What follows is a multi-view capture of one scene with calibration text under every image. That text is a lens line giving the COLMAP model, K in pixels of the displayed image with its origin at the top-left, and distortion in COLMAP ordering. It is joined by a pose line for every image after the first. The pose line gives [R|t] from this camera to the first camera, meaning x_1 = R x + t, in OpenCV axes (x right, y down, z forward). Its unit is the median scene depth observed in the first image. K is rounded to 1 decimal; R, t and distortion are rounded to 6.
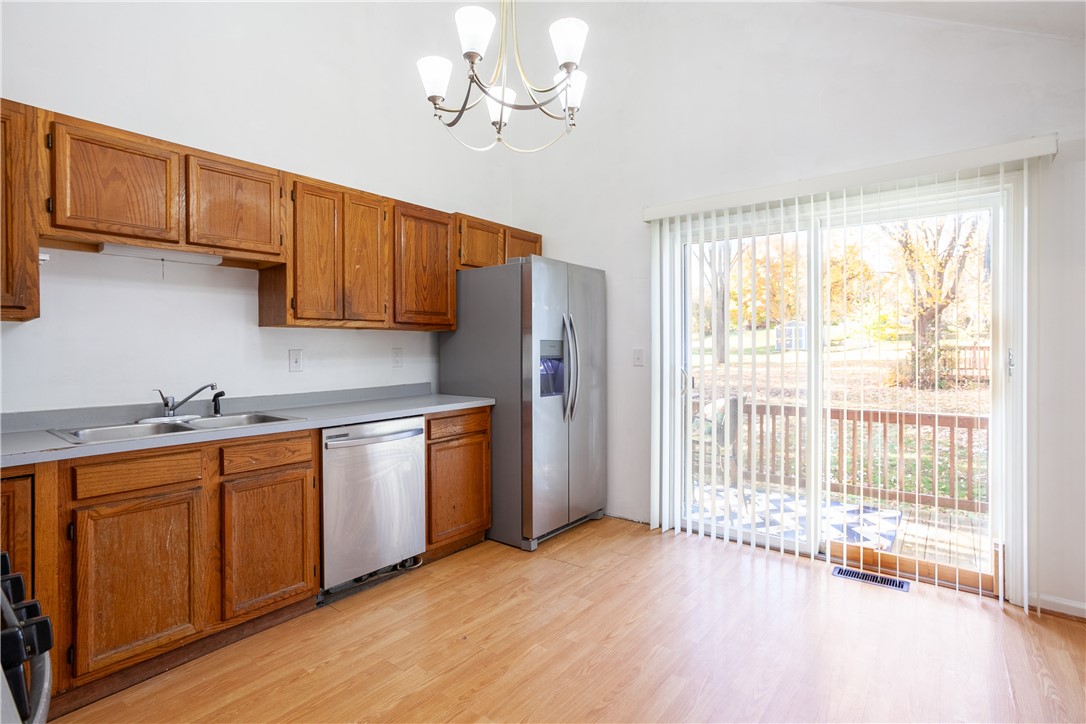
lens RADIAL K [[524.0, 0, 541.3], [0, 524.0, 350.0], [0, 0, 1]] dist [0.001205, 0.000496]
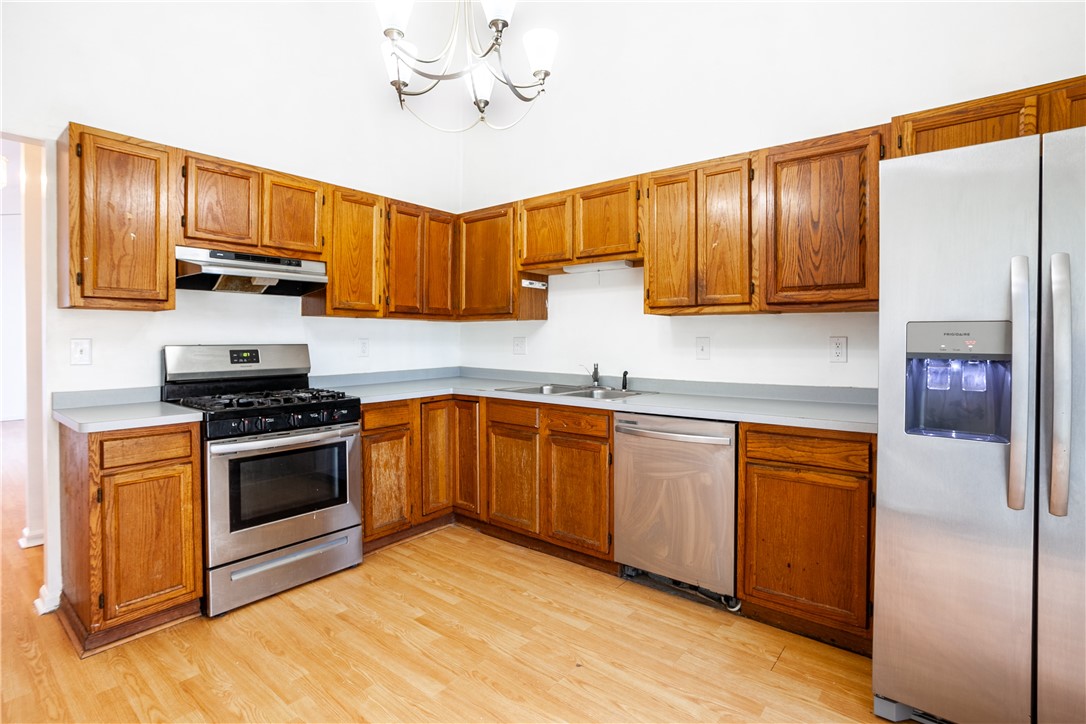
lens RADIAL K [[529.0, 0, 539.6], [0, 529.0, 339.4], [0, 0, 1]] dist [-0.060985, 0.035156]
pose [[-0.001955, 0.010181, -0.999946, 0.613737], [-0.006018, 0.999930, 0.010192, -0.005775], [0.999980, 0.006038, -0.001894, 0.794096]]
